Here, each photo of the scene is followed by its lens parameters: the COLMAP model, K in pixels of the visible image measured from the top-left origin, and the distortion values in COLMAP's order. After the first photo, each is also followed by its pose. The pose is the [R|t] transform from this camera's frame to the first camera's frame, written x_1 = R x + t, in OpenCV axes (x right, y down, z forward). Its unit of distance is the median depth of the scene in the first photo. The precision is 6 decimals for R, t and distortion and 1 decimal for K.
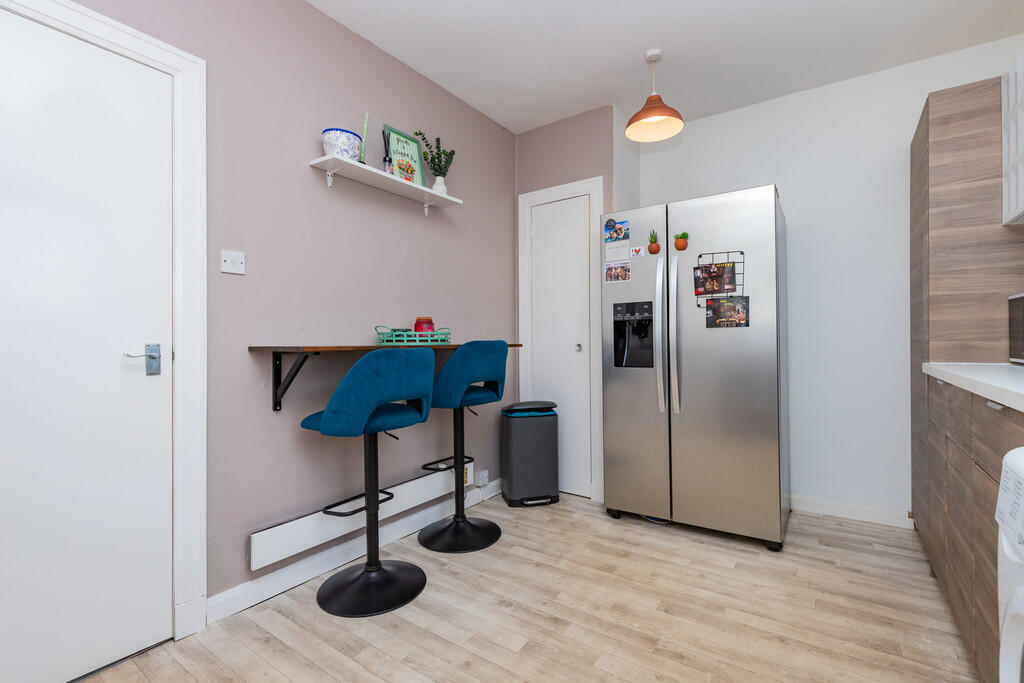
lens RADIAL K [[451.2, 0, 509.2], [0, 451.2, 342.6], [0, 0, 1]] dist [0.000596, -0.000014]
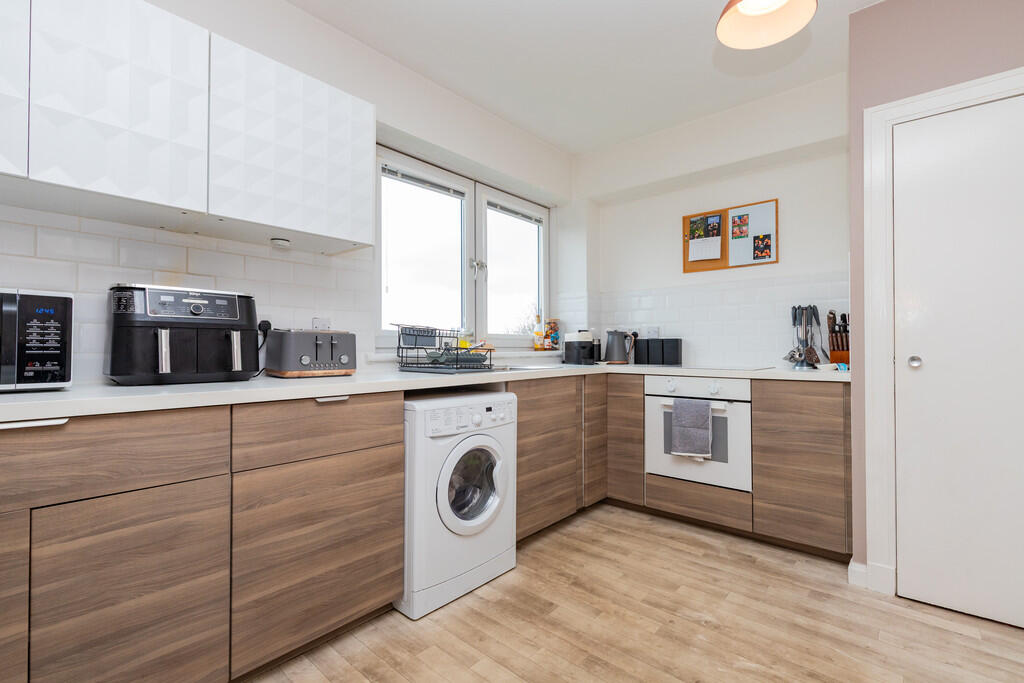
lens RADIAL K [[460.7, 0, 517.1], [0, 460.7, 342.5], [0, 0, 1]] dist [0.002823, 0.000003]
pose [[-0.995266, 0.006174, 0.096997, 0.176273], [0.004961, 0.999907, -0.012740, -0.009548], [-0.097067, -0.012198, -0.995203, 1.166615]]
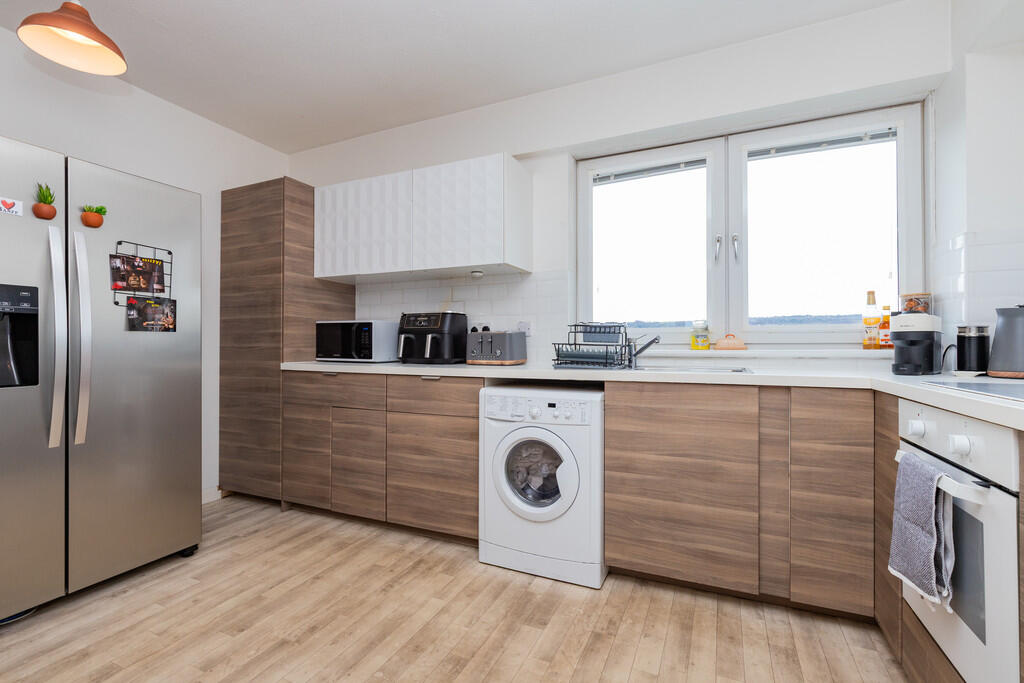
lens RADIAL K [[460.7, 0, 517.1], [0, 460.7, 342.5], [0, 0, 1]] dist [0.002823, 0.000003]
pose [[-0.188326, 0.014658, 0.981997, -0.575851], [-0.000778, 0.999886, -0.015074, 0.001387], [-0.982106, -0.003603, -0.188293, 0.486444]]
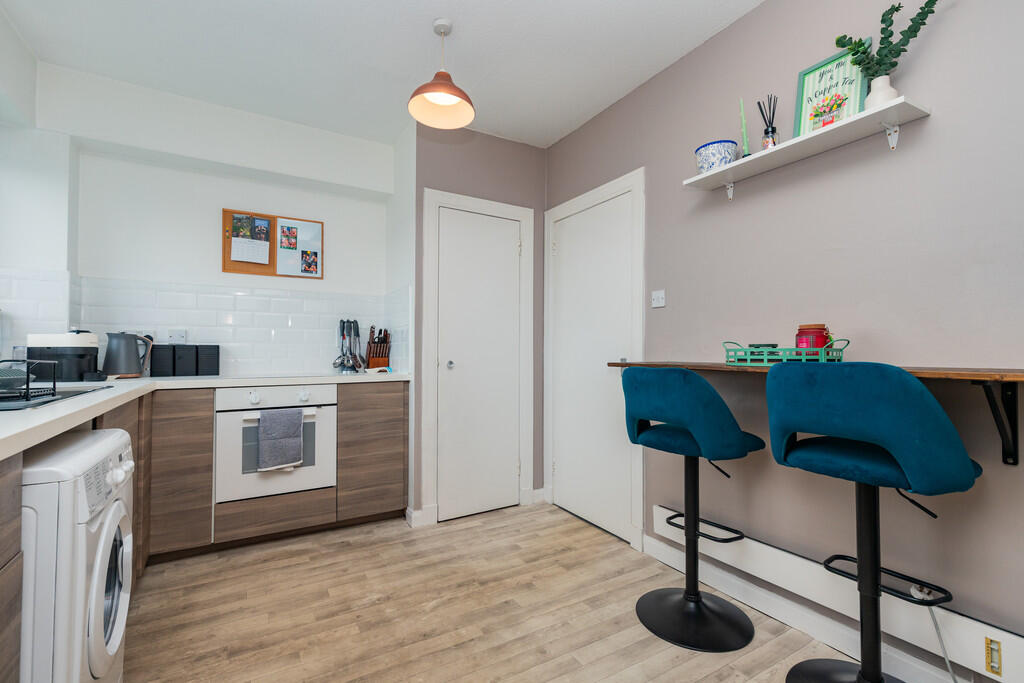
lens RADIAL K [[460.7, 0, 517.1], [0, 460.7, 342.5], [0, 0, 1]] dist [0.002823, 0.000003]
pose [[-0.396390, -0.013519, -0.917983, 0.667780], [0.002749, 0.999870, -0.015913, -0.022685], [0.918078, -0.008832, -0.396301, 0.940619]]
